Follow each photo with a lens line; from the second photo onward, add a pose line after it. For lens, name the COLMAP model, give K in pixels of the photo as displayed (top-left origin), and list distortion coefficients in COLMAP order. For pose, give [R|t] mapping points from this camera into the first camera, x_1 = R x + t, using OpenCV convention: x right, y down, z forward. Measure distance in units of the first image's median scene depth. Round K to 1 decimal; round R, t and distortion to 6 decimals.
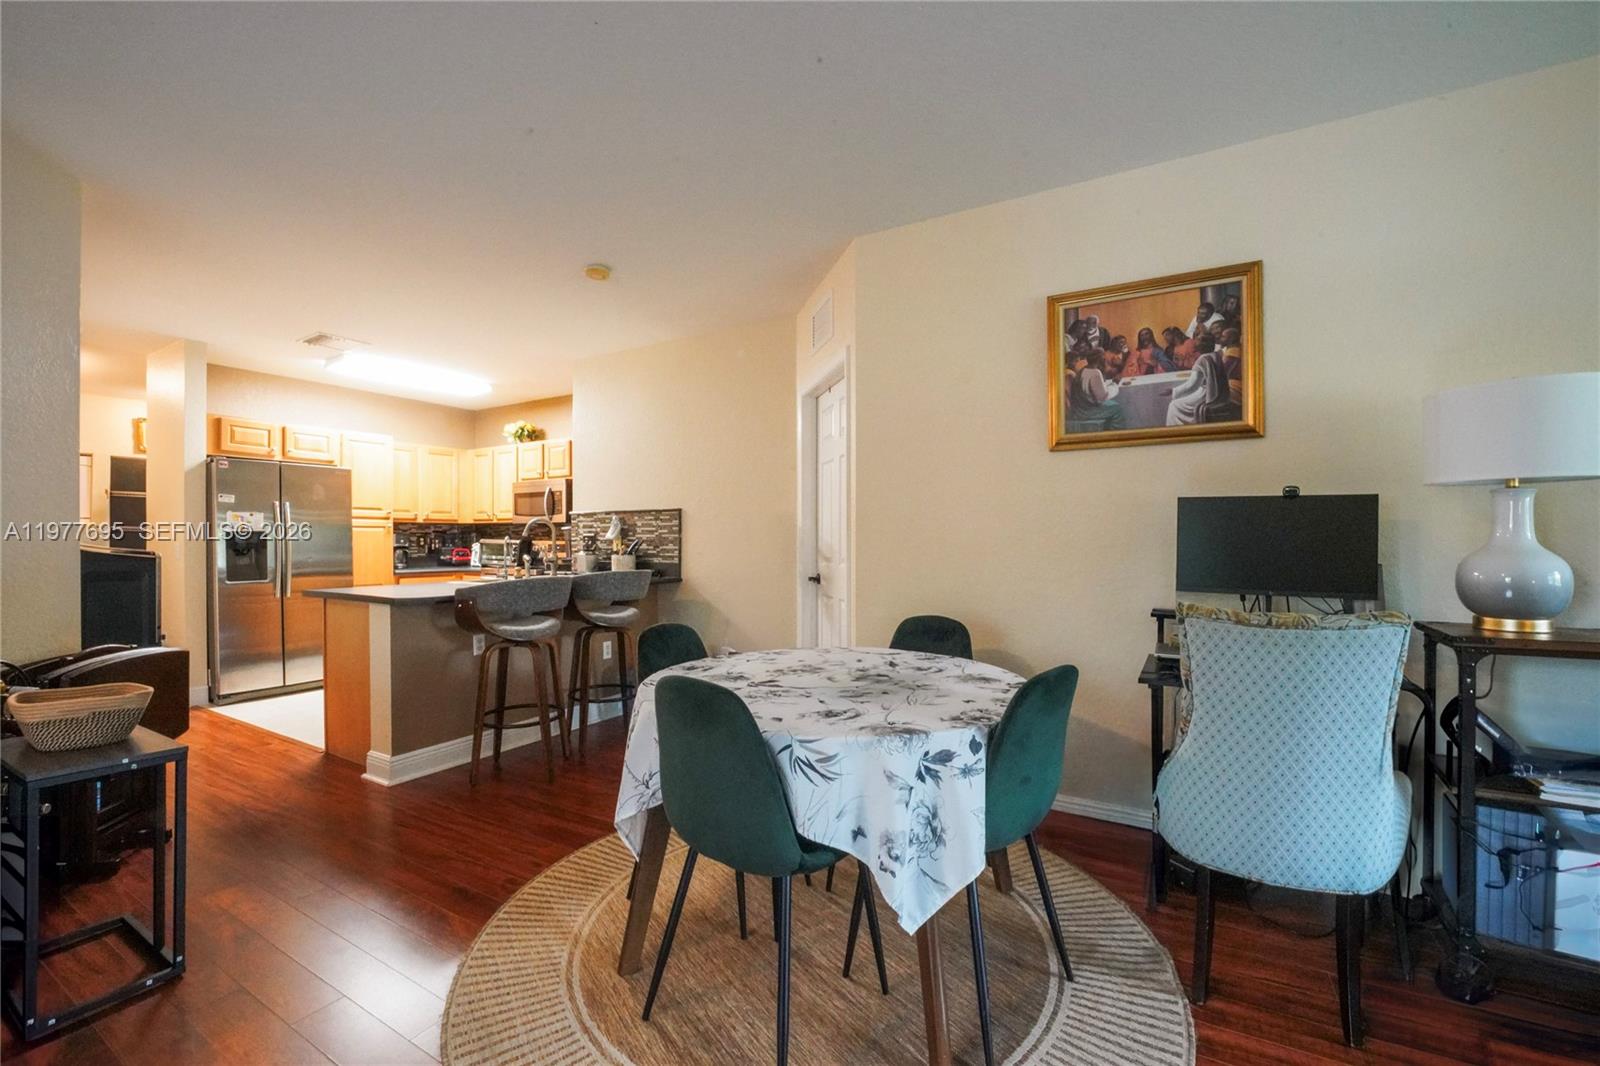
lens RADIAL K [[639.6, 0, 800.0], [0, 639.6, 533.0], [0, 0, 1]] dist [-0.036055, 0.000424]
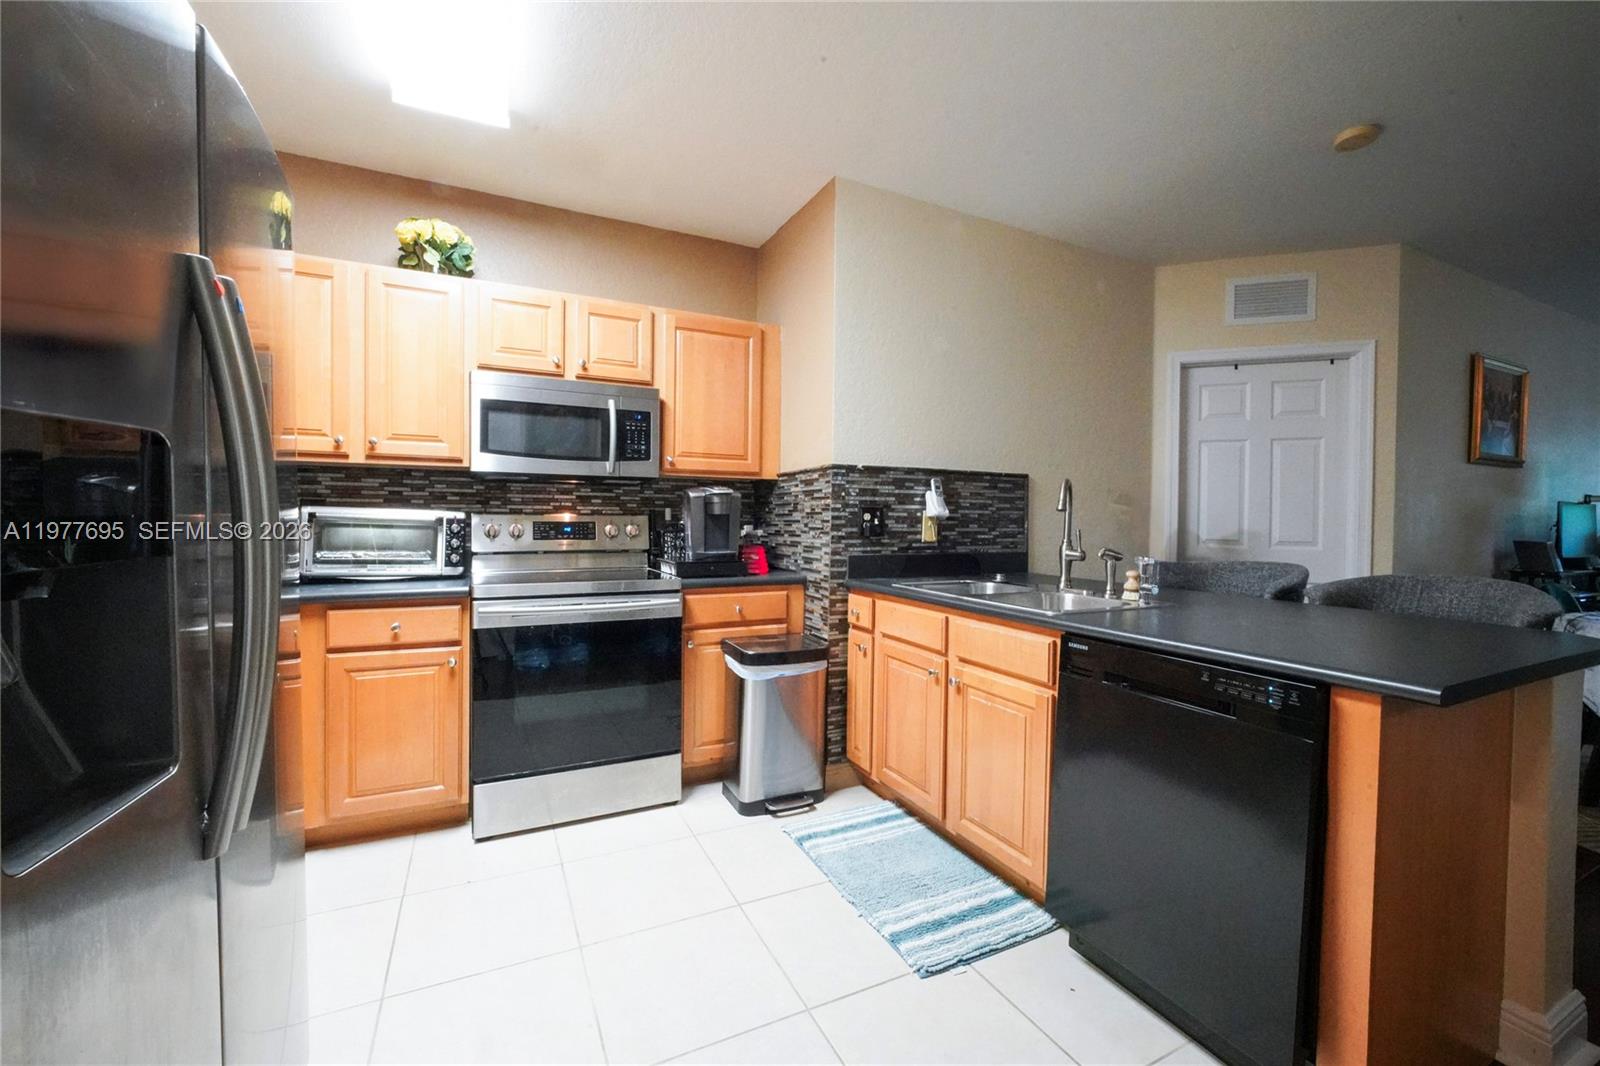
lens RADIAL K [[639.6, 0, 800.0], [0, 639.6, 533.0], [0, 0, 1]] dist [-0.036055, 0.000424]
pose [[0.564264, -0.000675, 0.825594, -0.870218], [-0.016547, 0.999790, 0.012126, 0.020427], [-0.825429, -0.020504, 0.564134, 0.789608]]
